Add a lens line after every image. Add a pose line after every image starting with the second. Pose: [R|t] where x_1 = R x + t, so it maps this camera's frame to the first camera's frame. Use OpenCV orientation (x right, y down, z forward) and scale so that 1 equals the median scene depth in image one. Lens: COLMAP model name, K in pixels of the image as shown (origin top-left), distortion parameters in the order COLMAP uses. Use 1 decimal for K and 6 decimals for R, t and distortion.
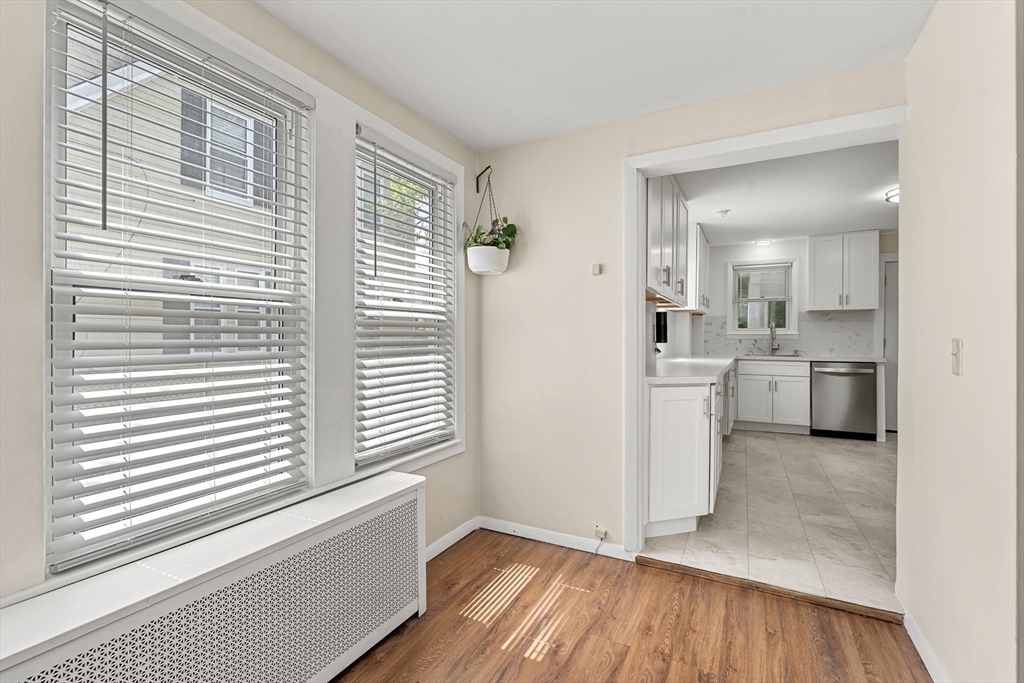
lens RADIAL K [[459.4, 0, 507.2], [0, 459.4, 342.4], [0, 0, 1]] dist [-0.003614, -0.000061]
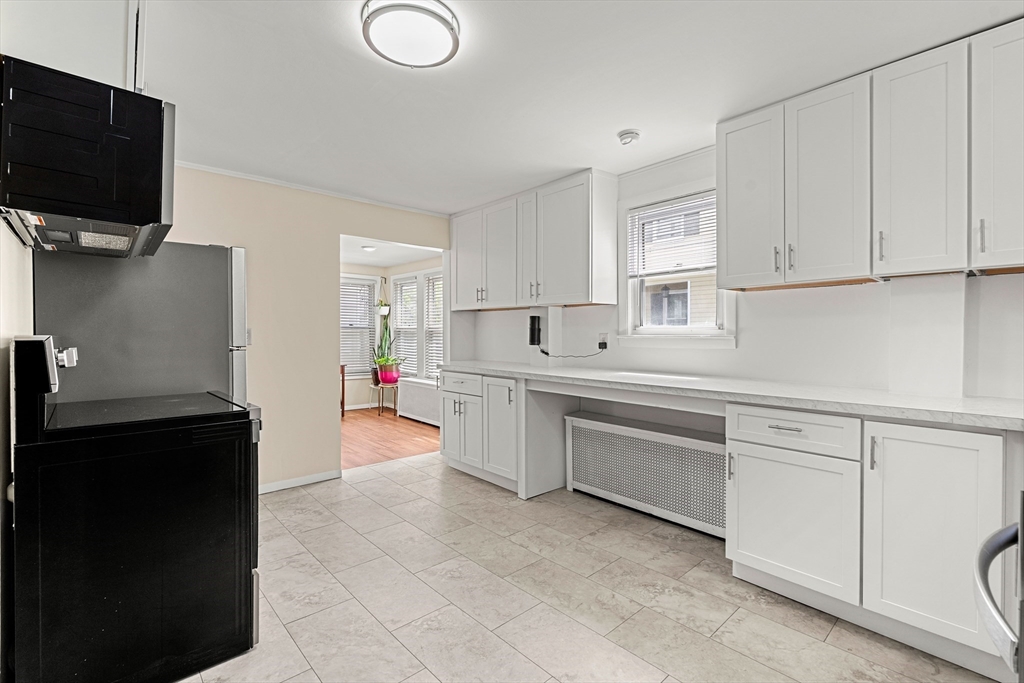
lens RADIAL K [[459.4, 0, 510.6], [0, 459.4, 338.8], [0, 0, 1]] dist [-0.003614, -0.000061]
pose [[-0.348046, 0.000980, -0.937477, 0.906374], [-0.017053, 0.999827, 0.007376, -0.013271], [0.937322, 0.018554, -0.347969, 0.878435]]
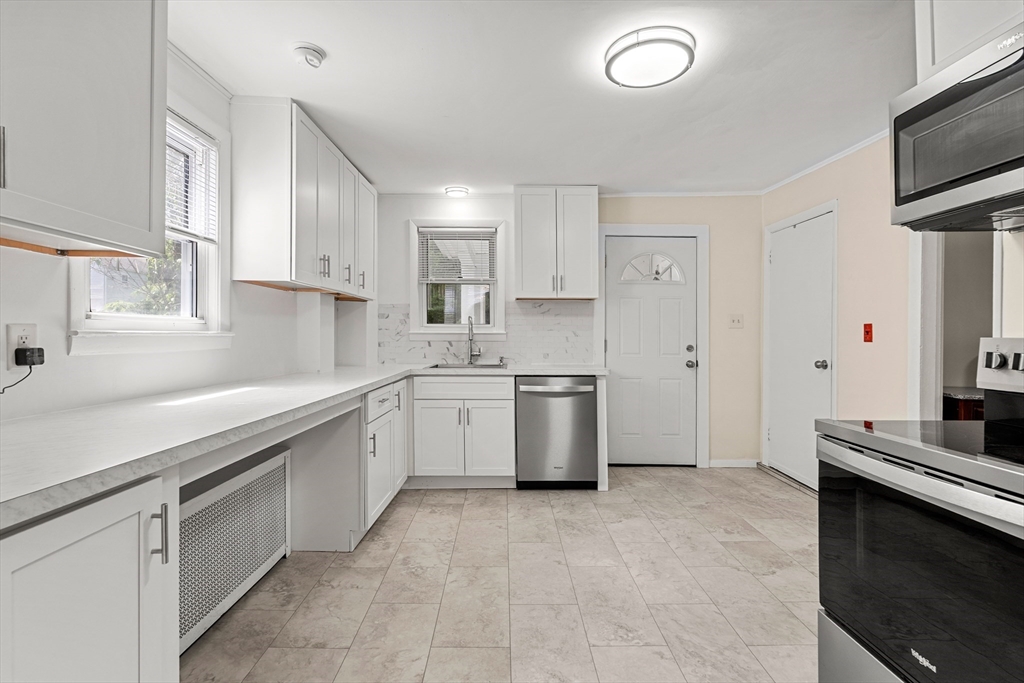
lens RADIAL K [[459.4, 0, 512.0], [0, 459.4, 334.5], [0, 0, 1]] dist [-0.003614, -0.000061]
pose [[0.883177, 0.001246, 0.469037, 0.353158], [0.004851, 0.999919, -0.011790, -0.008985], [-0.469014, 0.012688, 0.883100, 0.429785]]
